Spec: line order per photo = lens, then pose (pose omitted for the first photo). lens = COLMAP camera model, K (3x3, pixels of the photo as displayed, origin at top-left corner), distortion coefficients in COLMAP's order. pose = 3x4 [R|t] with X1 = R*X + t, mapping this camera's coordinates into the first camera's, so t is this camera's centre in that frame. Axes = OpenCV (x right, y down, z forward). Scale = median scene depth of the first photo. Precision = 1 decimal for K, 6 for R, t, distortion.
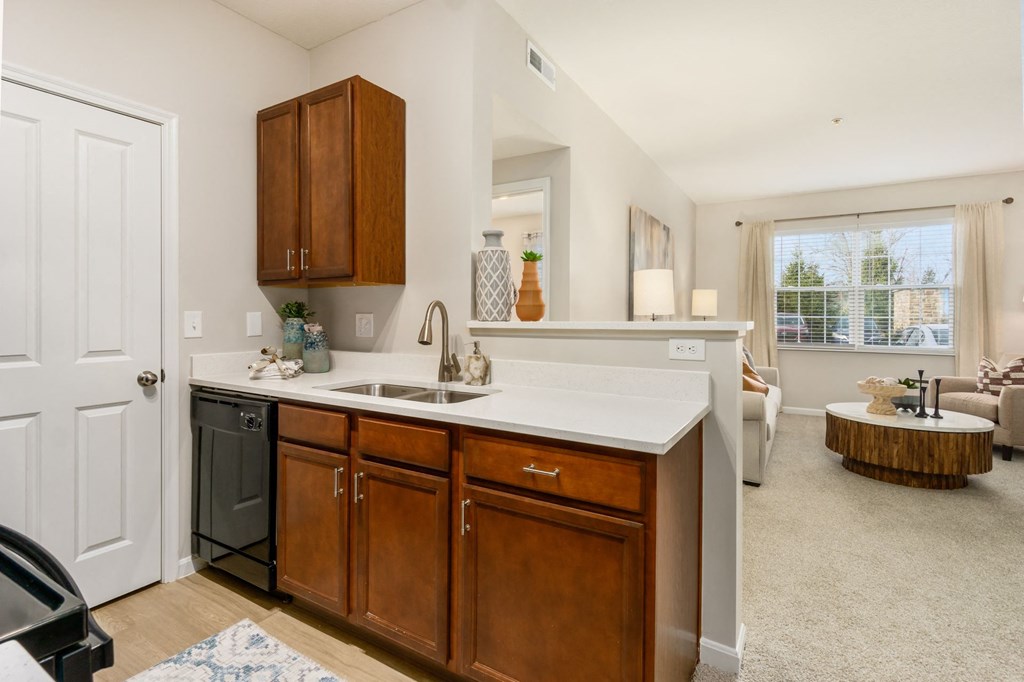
lens RADIAL K [[496.7, 0, 511.2], [0, 496.7, 311.9], [0, 0, 1]] dist [0.000114, 0.000649]
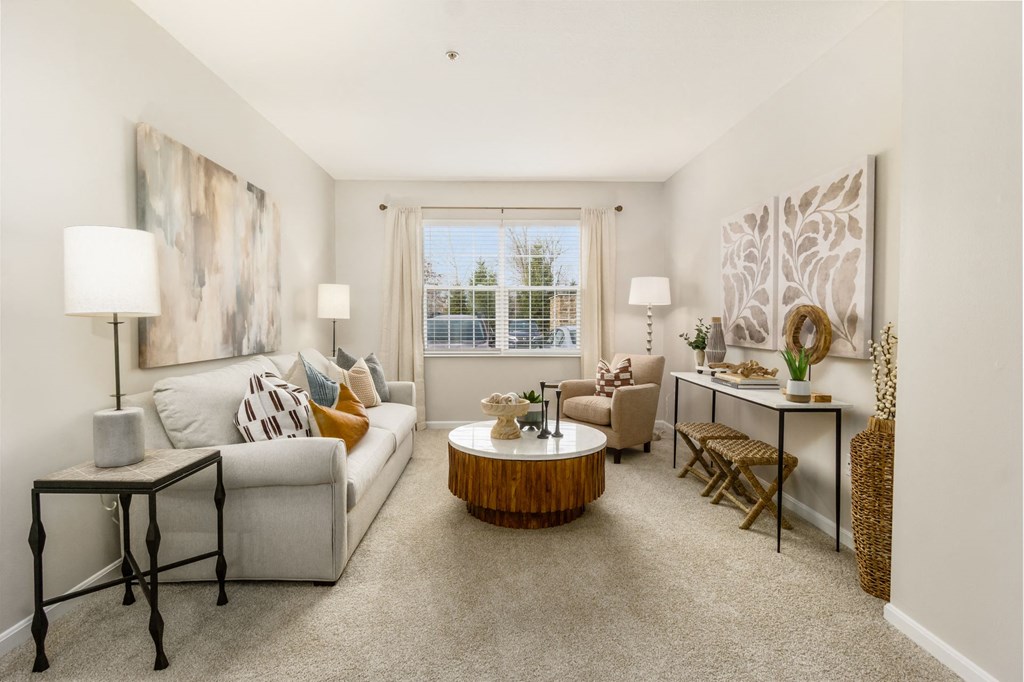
lens RADIAL K [[496.7, 0, 511.2], [0, 496.7, 311.9], [0, 0, 1]] dist [0.000114, 0.000649]
pose [[0.841423, 0.005343, 0.540350, 0.305274], [-0.001697, 0.999972, -0.007245, 0.004787], [-0.540374, 0.005179, 0.841409, 0.301921]]
